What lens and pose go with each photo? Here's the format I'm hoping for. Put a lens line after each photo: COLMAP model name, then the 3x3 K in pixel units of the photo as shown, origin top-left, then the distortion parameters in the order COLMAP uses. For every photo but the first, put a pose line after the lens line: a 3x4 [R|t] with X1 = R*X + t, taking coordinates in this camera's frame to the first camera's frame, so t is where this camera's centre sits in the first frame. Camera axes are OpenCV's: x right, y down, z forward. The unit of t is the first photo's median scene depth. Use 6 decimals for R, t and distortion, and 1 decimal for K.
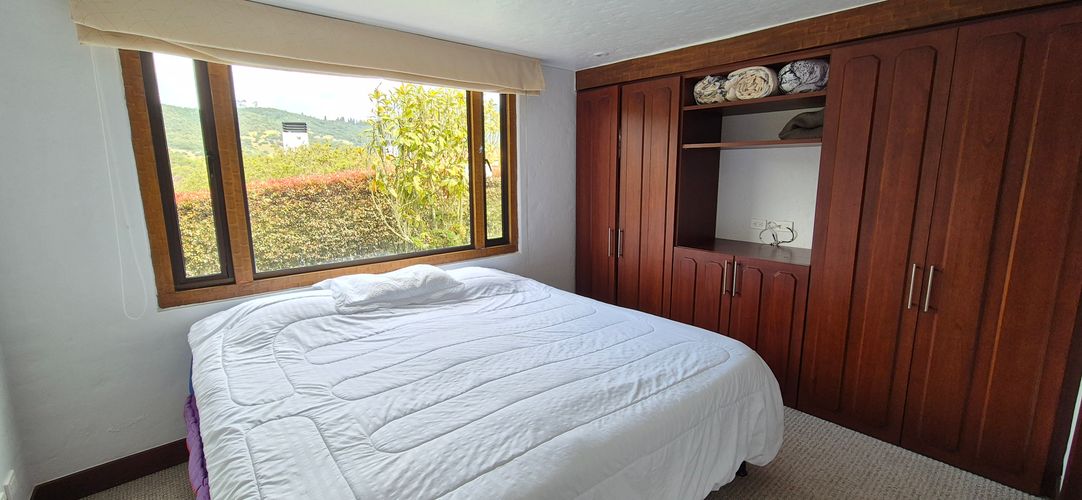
lens RADIAL K [[442.9, 0, 535.3], [0, 442.9, 243.8], [0, 0, 1]] dist [0.002148, 0.000359]
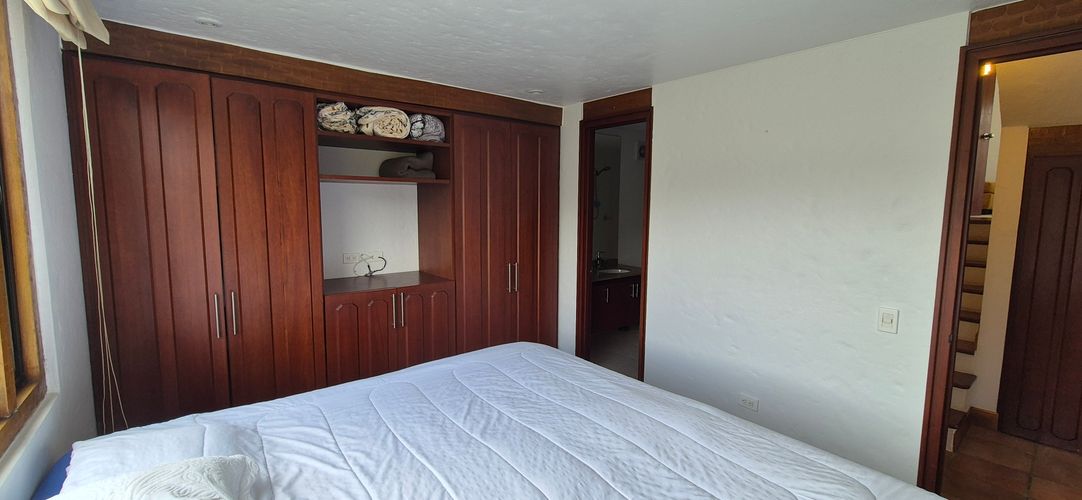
lens RADIAL K [[442.9, 0, 535.3], [0, 442.9, 243.8], [0, 0, 1]] dist [0.002148, 0.000359]
pose [[0.042467, -0.085551, 0.995428, -0.528585], [0.161145, 0.983869, 0.077683, -0.097790], [-0.986017, 0.157110, 0.055568, 0.599356]]
